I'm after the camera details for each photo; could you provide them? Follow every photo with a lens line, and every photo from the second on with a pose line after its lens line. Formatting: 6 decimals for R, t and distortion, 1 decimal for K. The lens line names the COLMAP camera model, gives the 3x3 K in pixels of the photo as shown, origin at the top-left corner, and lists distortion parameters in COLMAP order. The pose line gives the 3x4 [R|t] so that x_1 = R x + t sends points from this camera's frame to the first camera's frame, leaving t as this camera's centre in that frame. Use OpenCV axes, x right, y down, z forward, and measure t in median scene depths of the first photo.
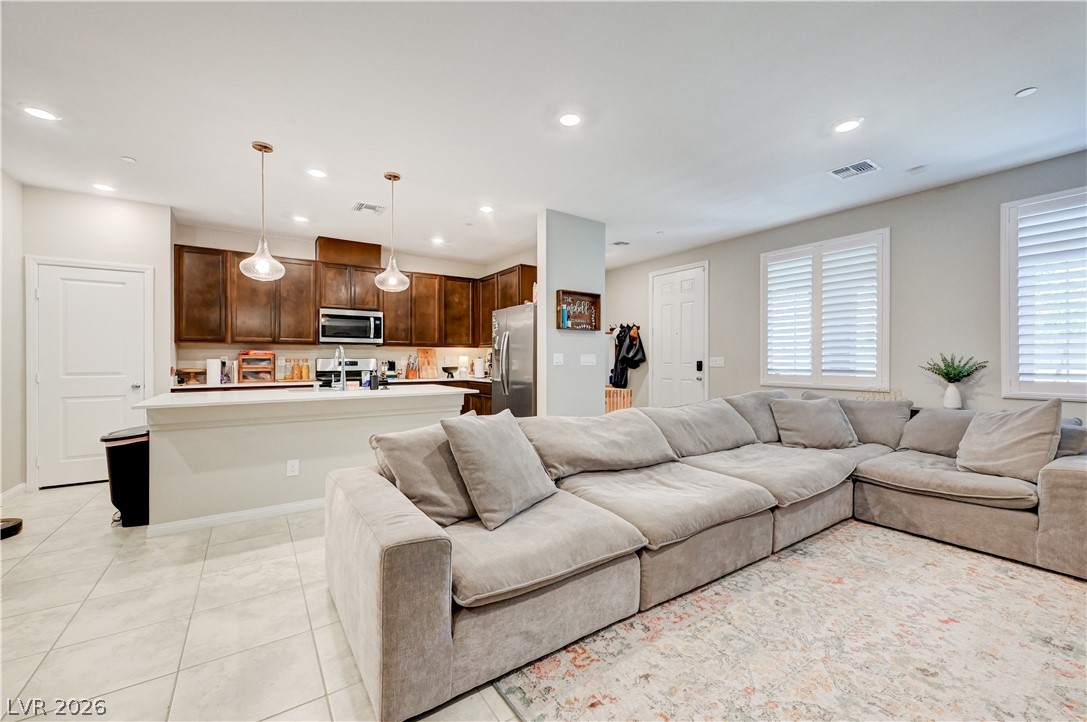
lens RADIAL K [[434.9, 0, 547.6], [0, 434.9, 360.0], [0, 0, 1]] dist [-0.000011, 0.000070]
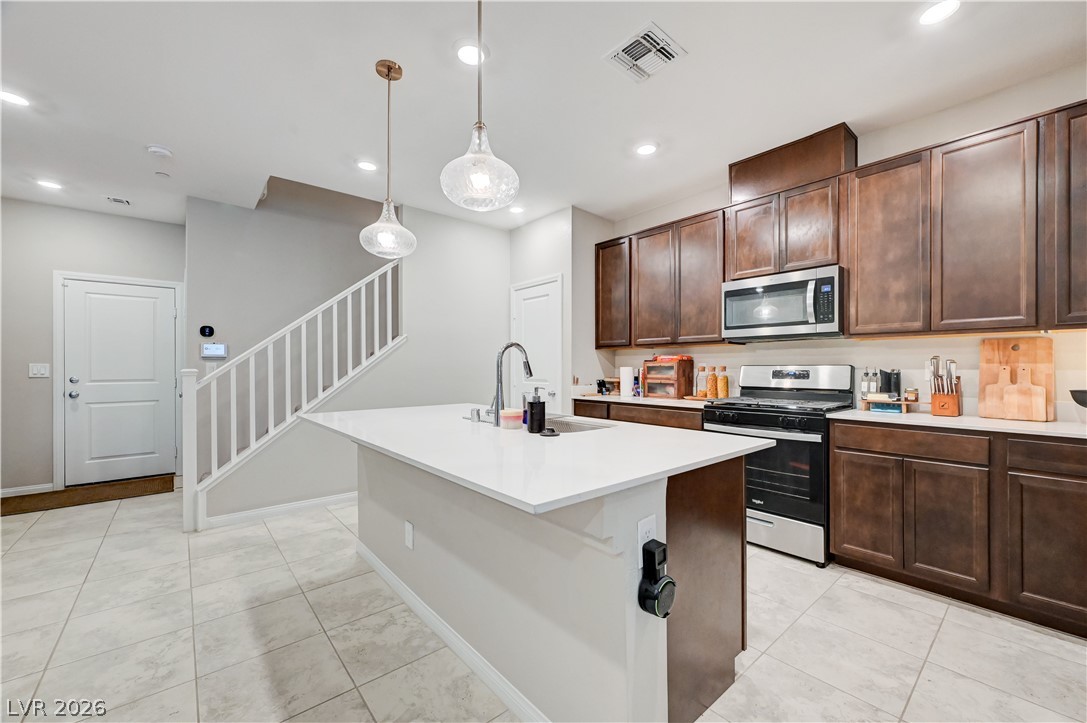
lens RADIAL K [[430.3, 0, 549.2], [0, 430.3, 365.6], [0, 0, 1]] dist [-0.000872, 0.000128]
pose [[0.110974, -0.003899, -0.993816, 0.051679], [0.000611, 0.999992, -0.003855, -0.001666], [0.993823, -0.000180, 0.110975, 0.790713]]
